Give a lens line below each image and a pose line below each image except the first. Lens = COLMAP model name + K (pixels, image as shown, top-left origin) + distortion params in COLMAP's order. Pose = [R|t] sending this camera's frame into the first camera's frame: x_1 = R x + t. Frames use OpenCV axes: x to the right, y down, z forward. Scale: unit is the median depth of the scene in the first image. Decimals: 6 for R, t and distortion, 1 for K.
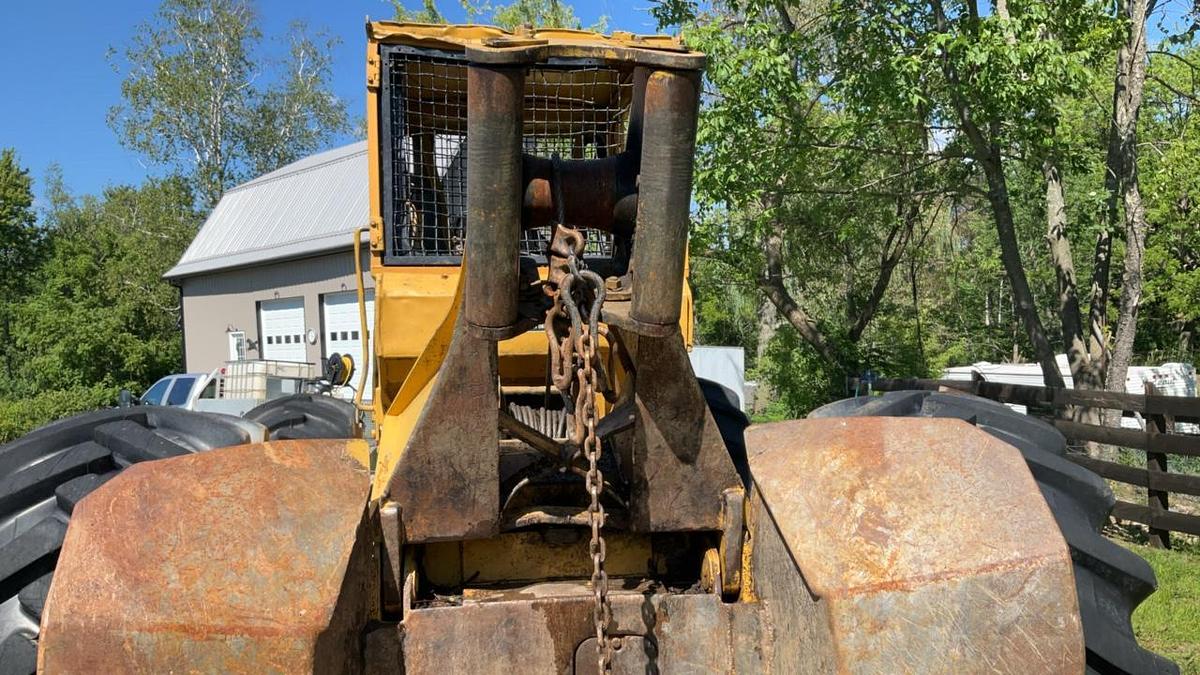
lens RADIAL K [[952.5, 0, 594.0], [0, 952.5, 331.8], [0, 0, 1]] dist [0.098725, -0.190868]
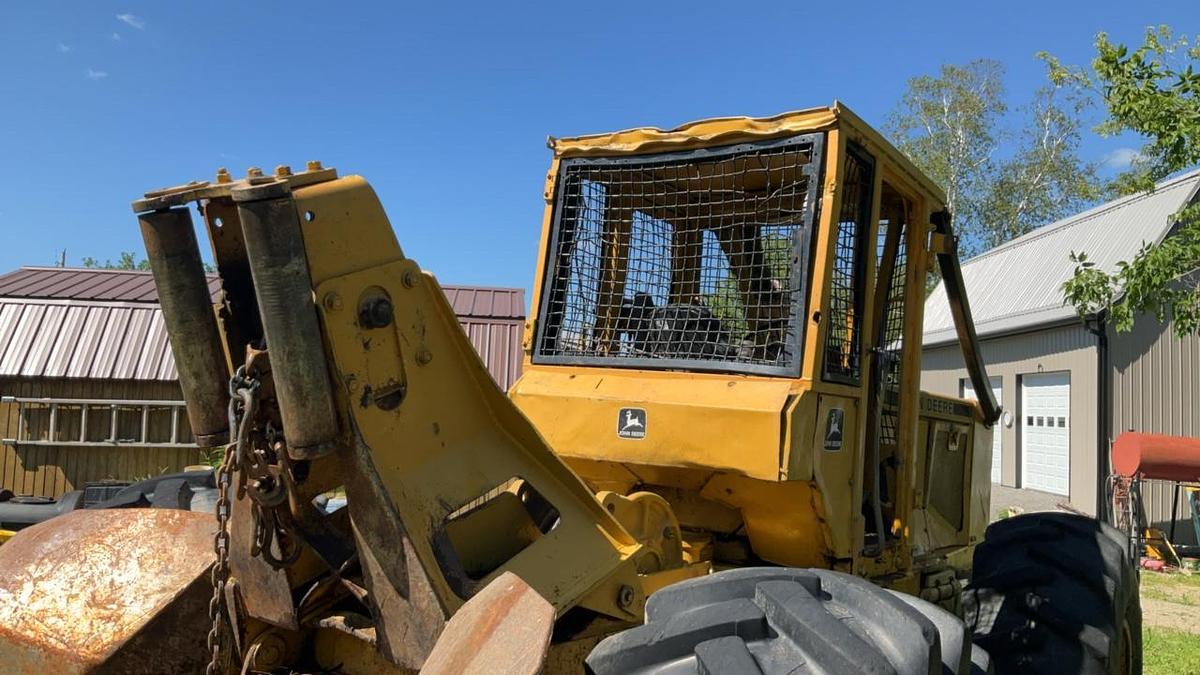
lens RADIAL K [[952.5, 0, 594.0], [0, 952.5, 331.8], [0, 0, 1]] dist [0.098725, -0.190868]
pose [[0.710446, 0.016683, -0.703554, 0.566694], [-0.069551, 0.996489, -0.046602, -0.058301], [0.700306, 0.082041, 0.709112, 0.280257]]
